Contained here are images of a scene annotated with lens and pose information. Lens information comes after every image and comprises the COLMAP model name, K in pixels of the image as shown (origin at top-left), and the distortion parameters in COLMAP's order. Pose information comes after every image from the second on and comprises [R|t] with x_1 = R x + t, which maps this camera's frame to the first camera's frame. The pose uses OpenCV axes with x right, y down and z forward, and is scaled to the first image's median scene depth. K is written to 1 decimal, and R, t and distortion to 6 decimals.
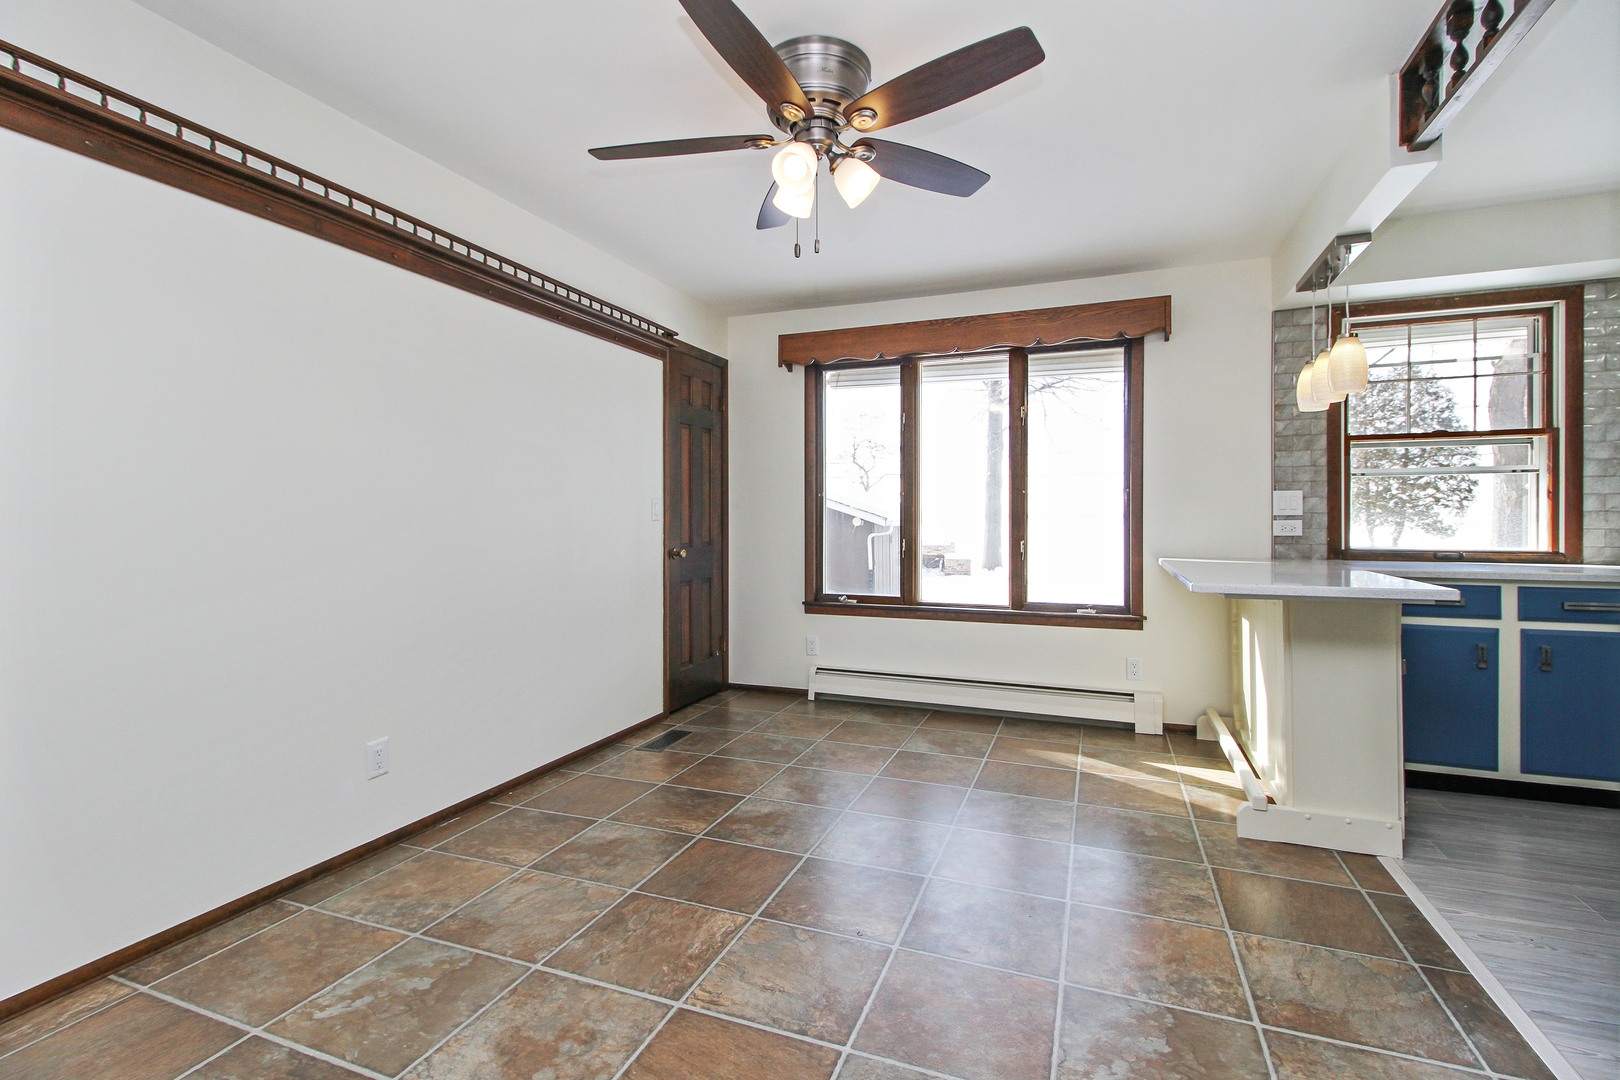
lens RADIAL K [[749.6, 0, 807.7], [0, 749.6, 517.8], [0, 0, 1]] dist [0.024620, -0.014071]
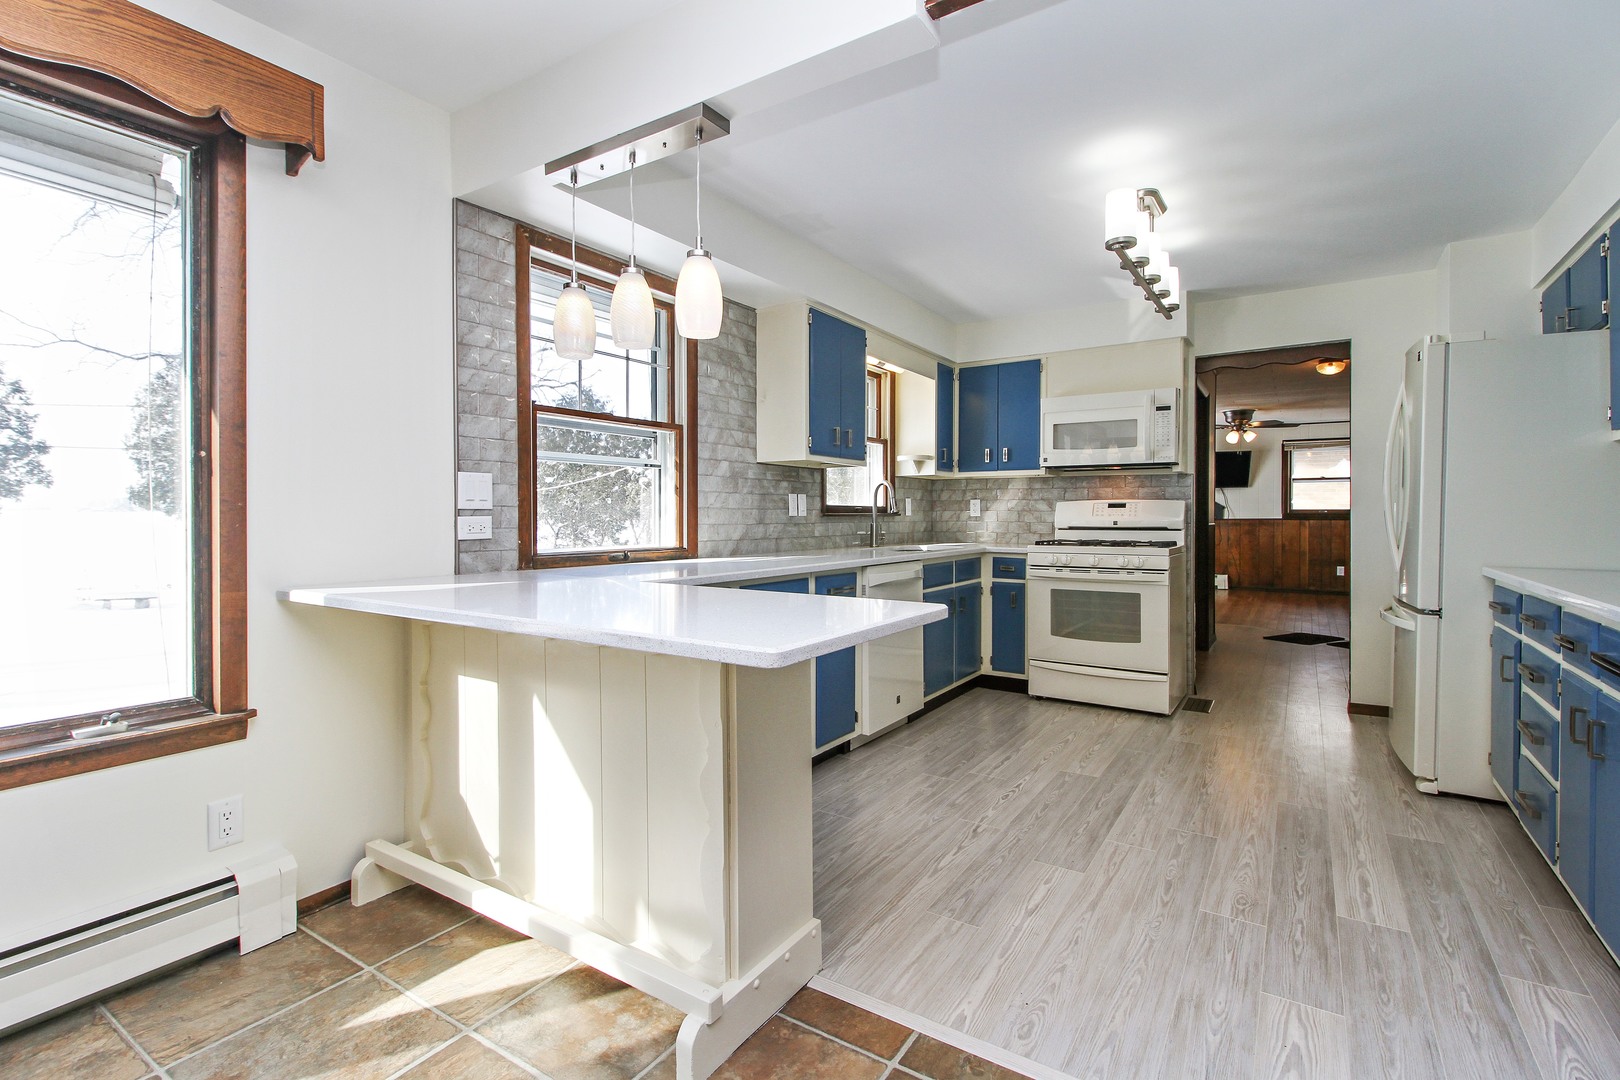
lens RADIAL K [[749.6, 0, 807.7], [0, 749.6, 517.8], [0, 0, 1]] dist [0.024620, -0.014071]
pose [[0.204487, -0.002775, 0.978865, 0.036114], [-0.001168, 0.999995, 0.003079, 0.002217], [-0.978869, -0.001773, 0.204482, 0.577085]]
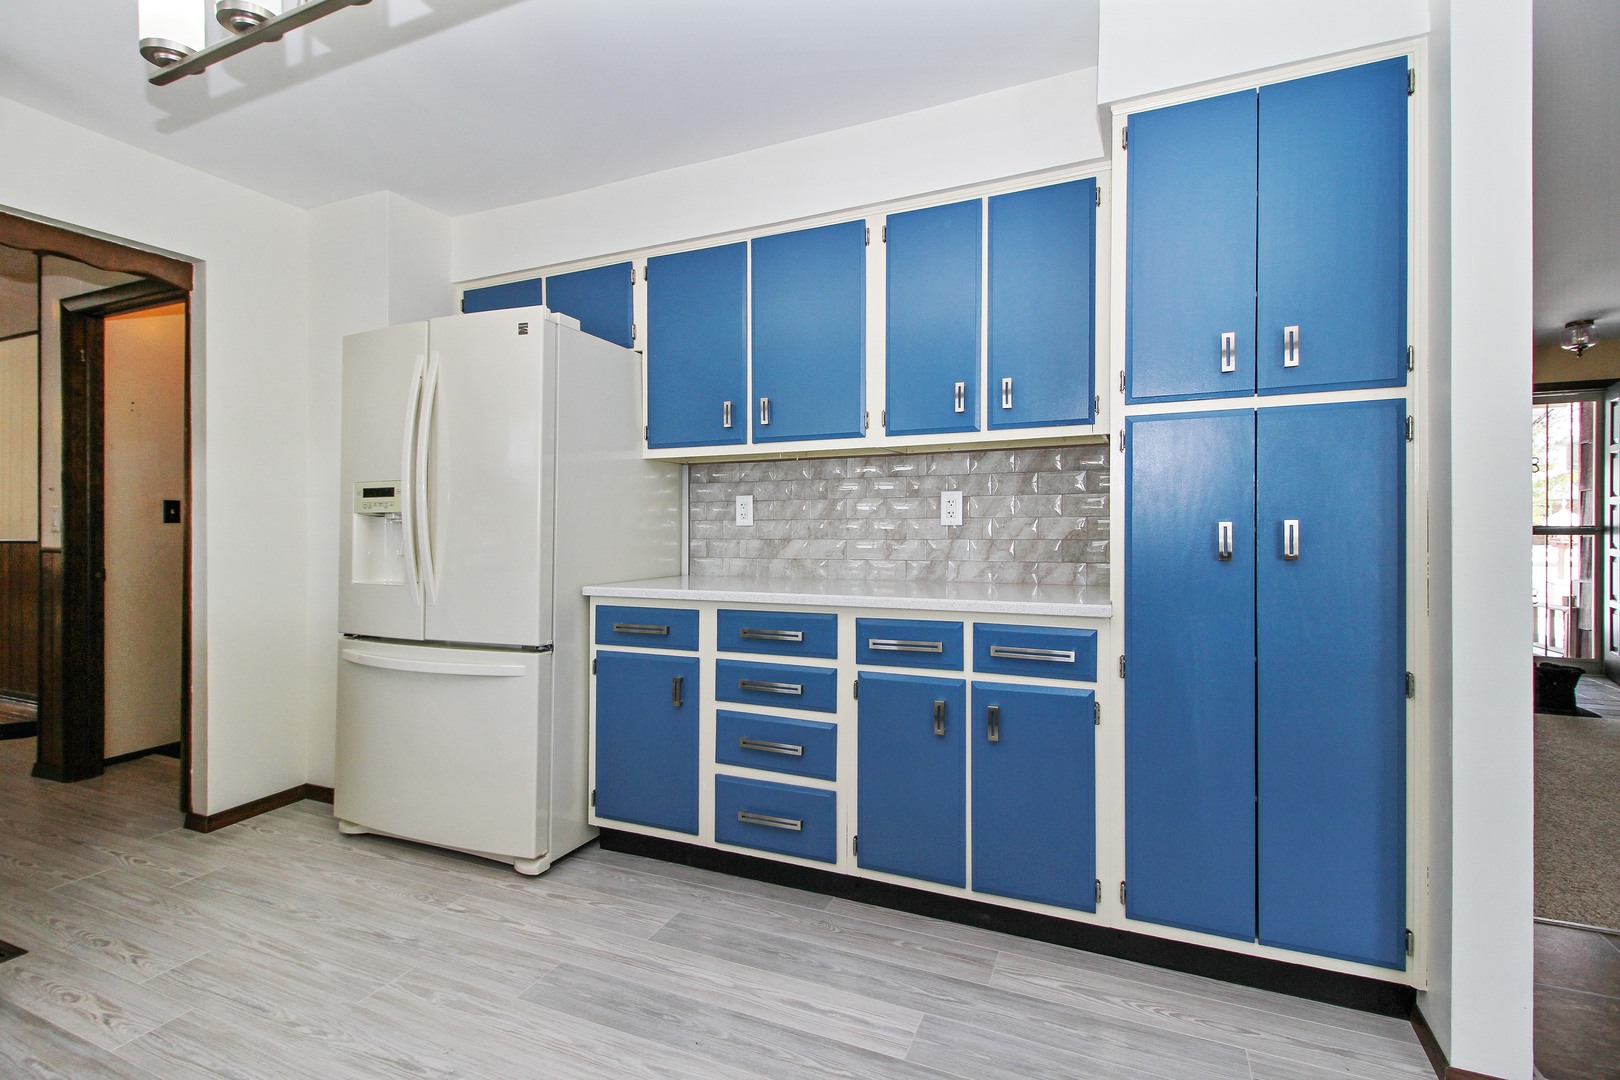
lens RADIAL K [[749.6, 0, 807.7], [0, 749.6, 517.8], [0, 0, 1]] dist [0.024620, -0.014071]
pose [[-0.999243, 0.004451, 0.038659, 0.706848], [0.004260, 0.999978, -0.005004, -0.004116], [-0.038681, -0.004836, -0.999240, 0.737036]]
